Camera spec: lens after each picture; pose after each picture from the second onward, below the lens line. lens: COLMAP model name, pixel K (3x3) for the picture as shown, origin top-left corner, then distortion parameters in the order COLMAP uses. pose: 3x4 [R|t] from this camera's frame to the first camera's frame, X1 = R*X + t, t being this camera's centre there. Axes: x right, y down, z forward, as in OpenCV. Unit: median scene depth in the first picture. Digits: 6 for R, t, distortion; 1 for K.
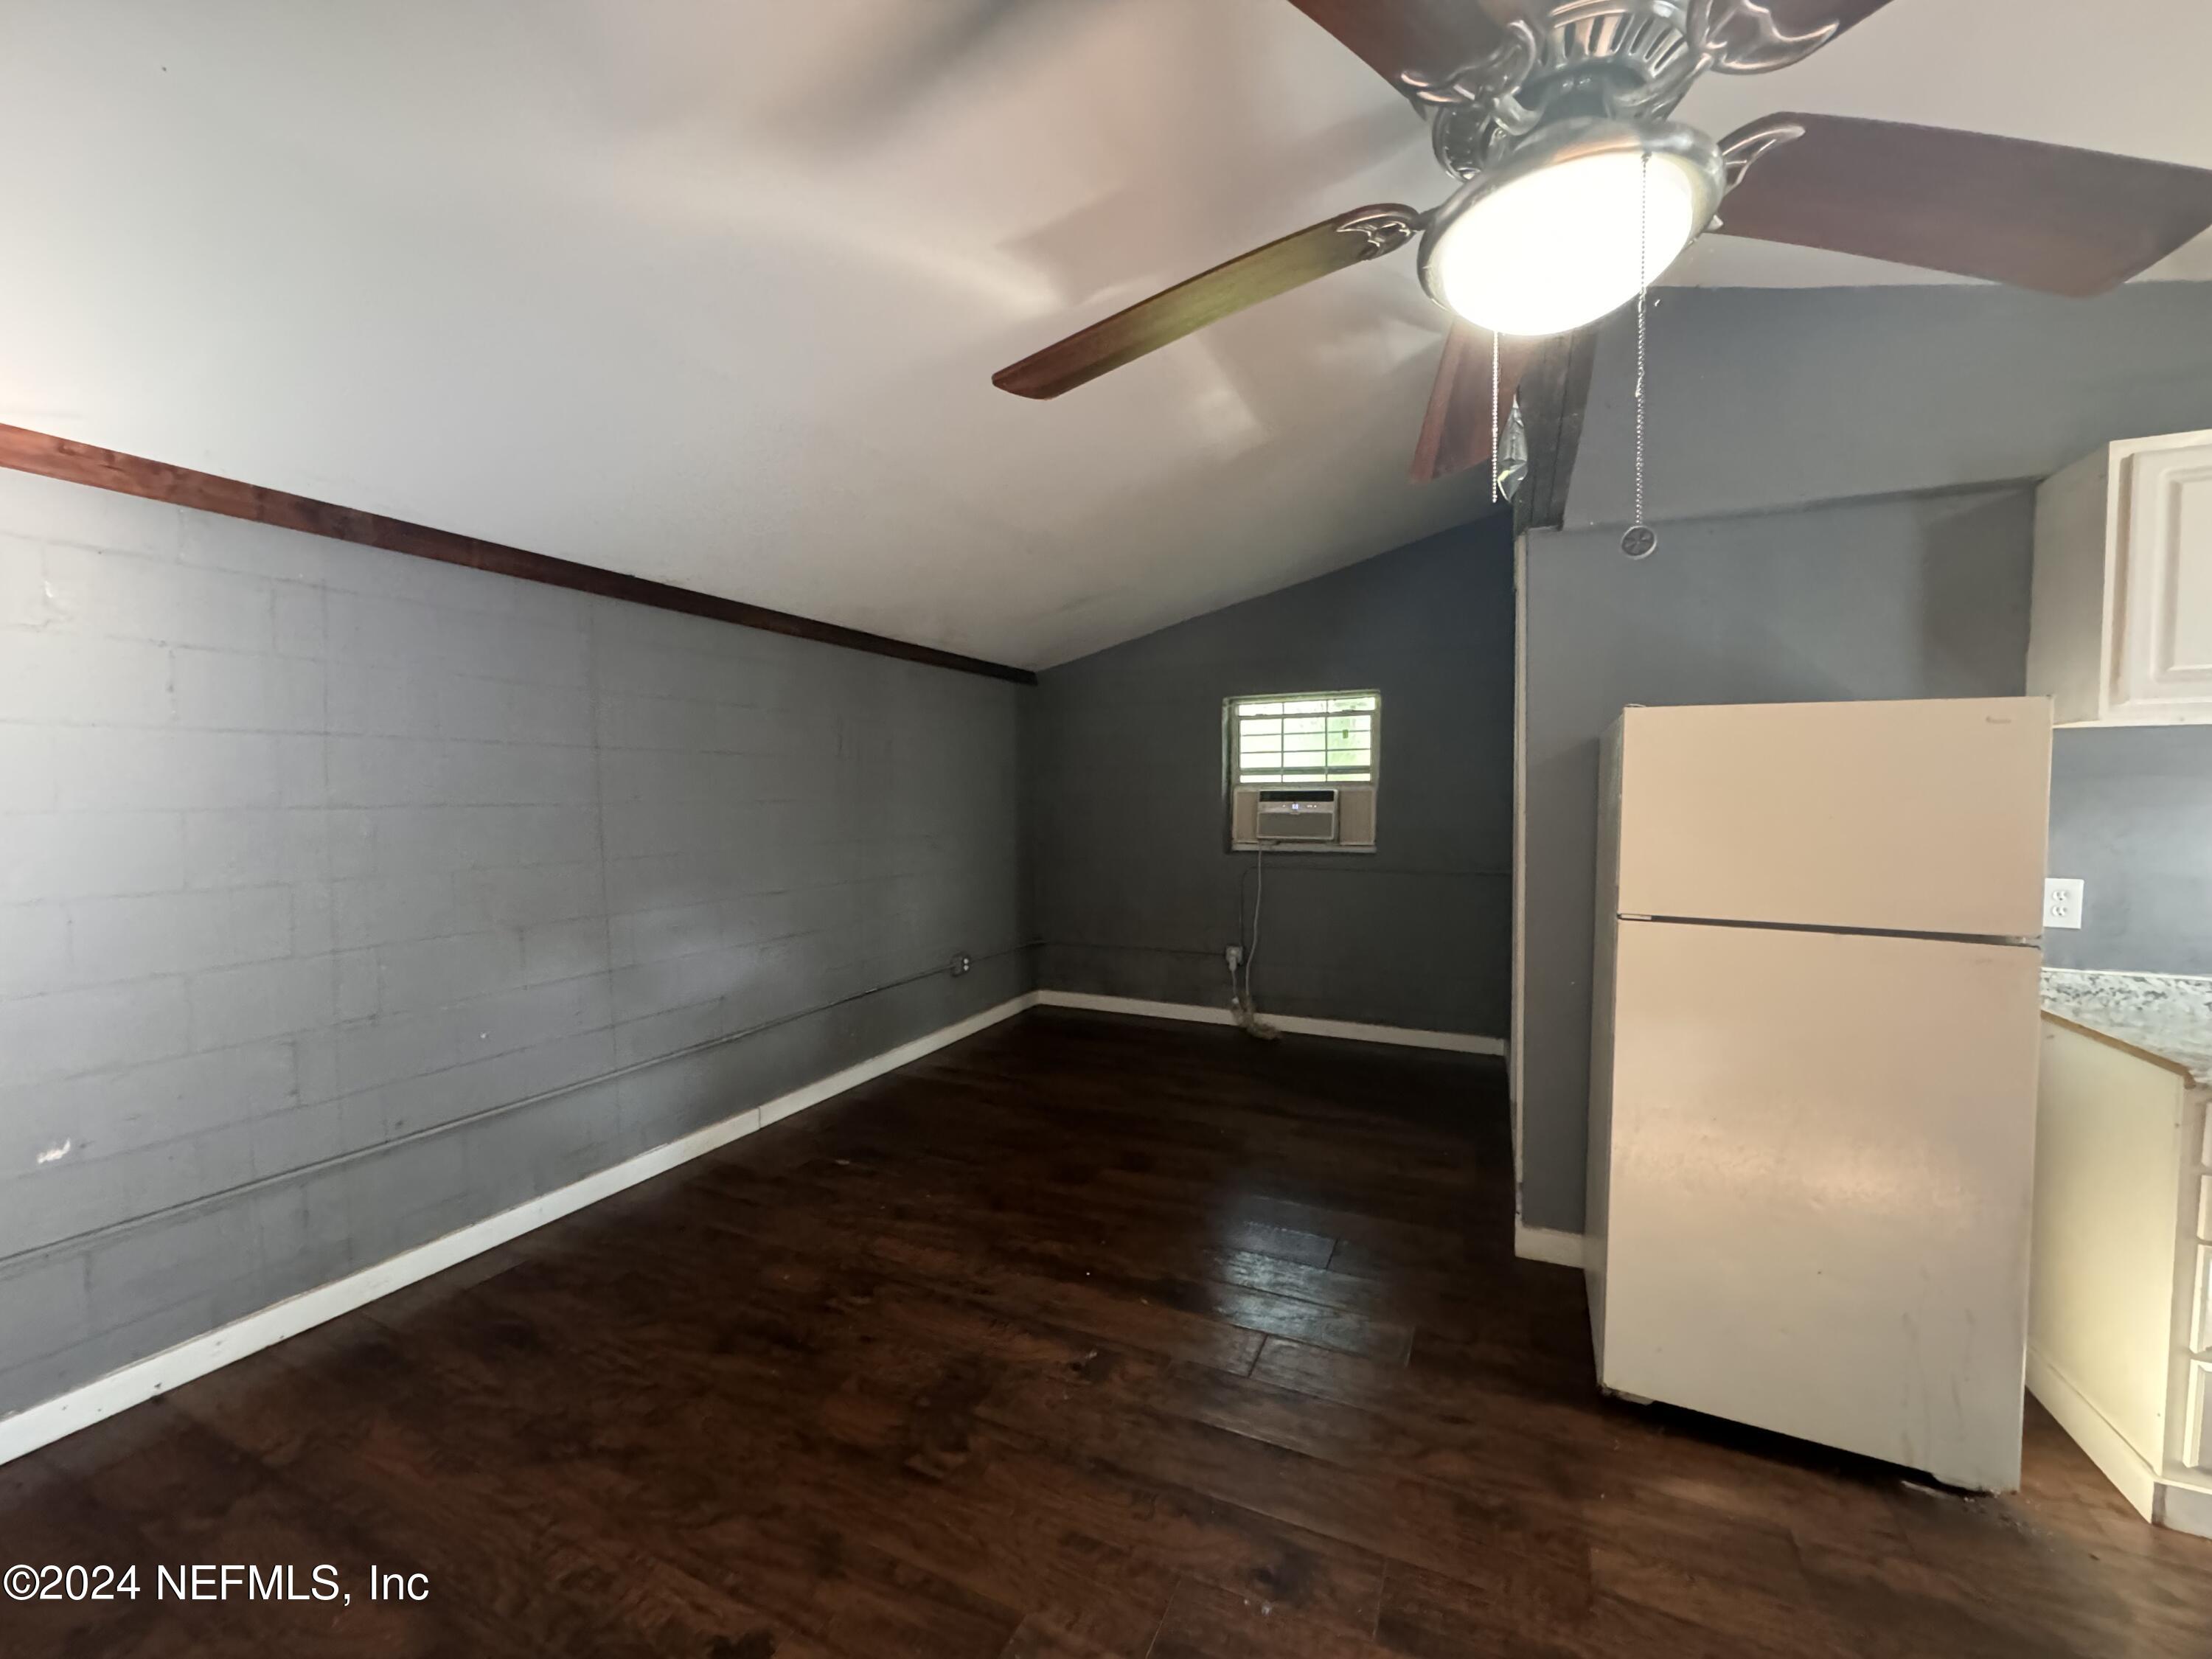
lens RADIAL K [[873.1, 0, 1104.9], [0, 873.1, 830.0], [0, 0, 1]] dist [-0.000914, -0.000281]
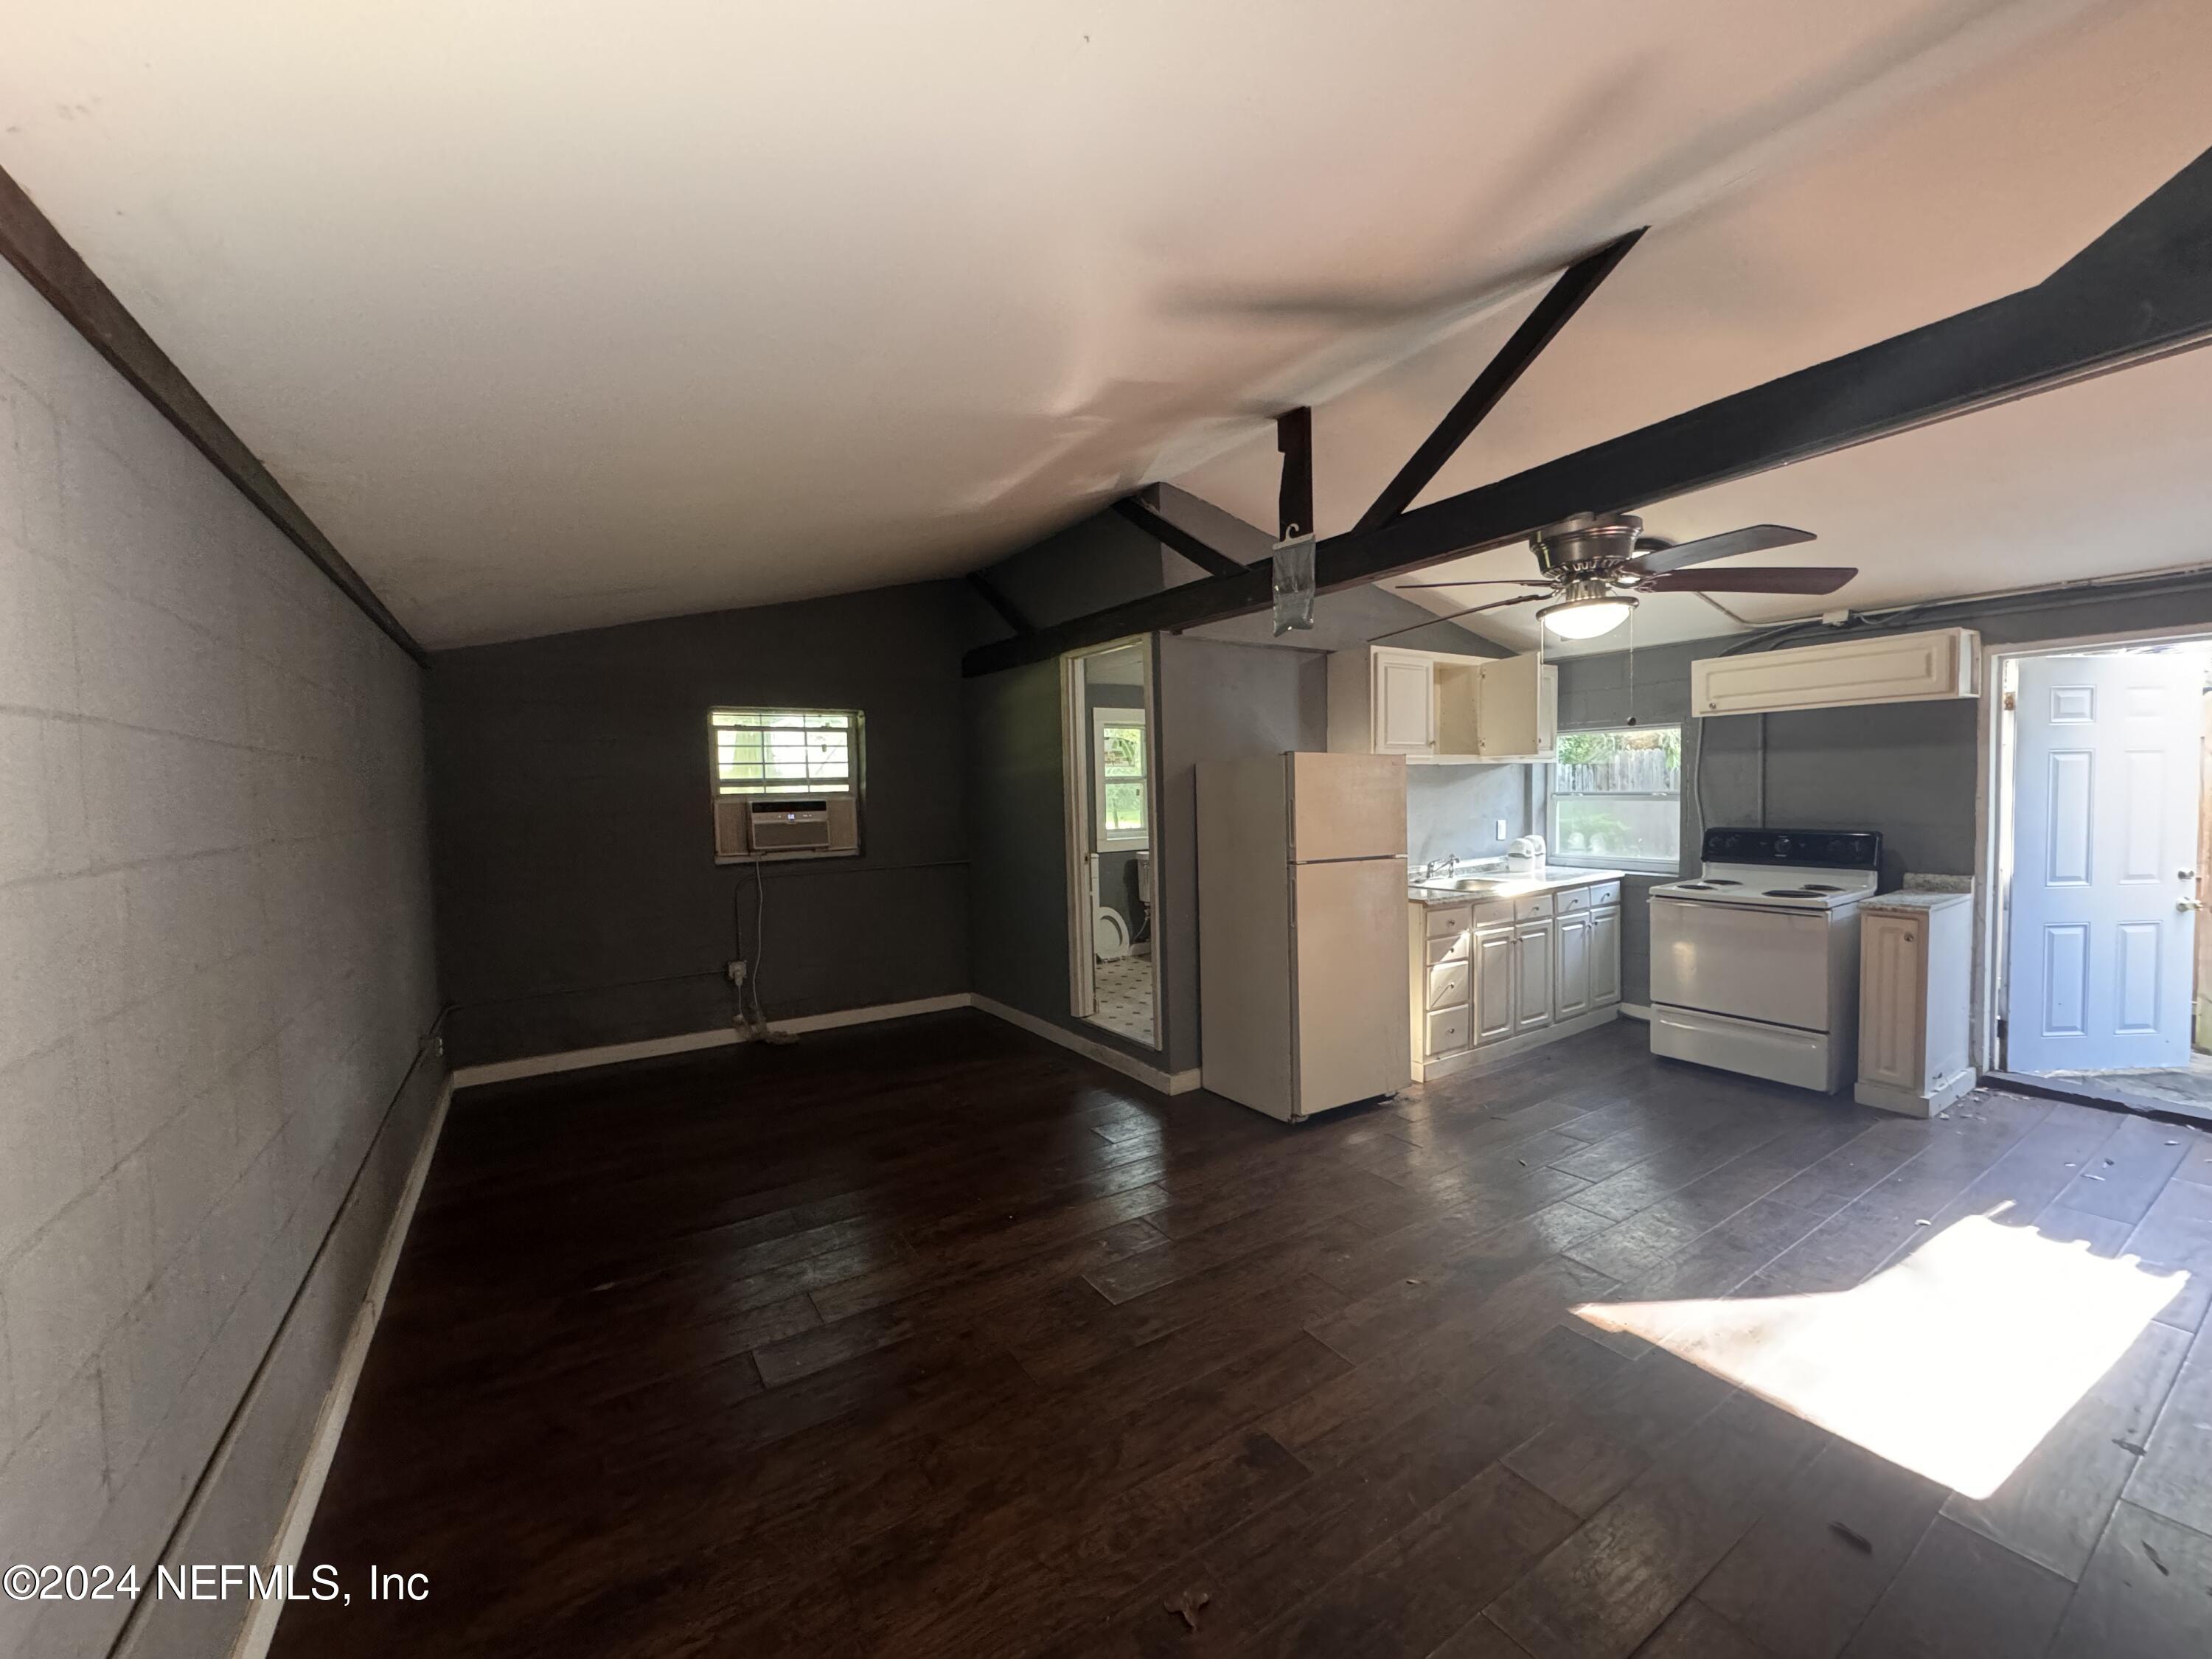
lens RADIAL K [[873.1, 0, 1103.1], [0, 873.1, 830.5], [0, 0, 1]] dist [-0.000914, -0.000281]
pose [[0.542895, -0.048888, 0.838377, -0.455167], [0.055252, 0.998220, 0.022430, -0.013188], [-0.837981, 0.034145, 0.544630, 0.123131]]
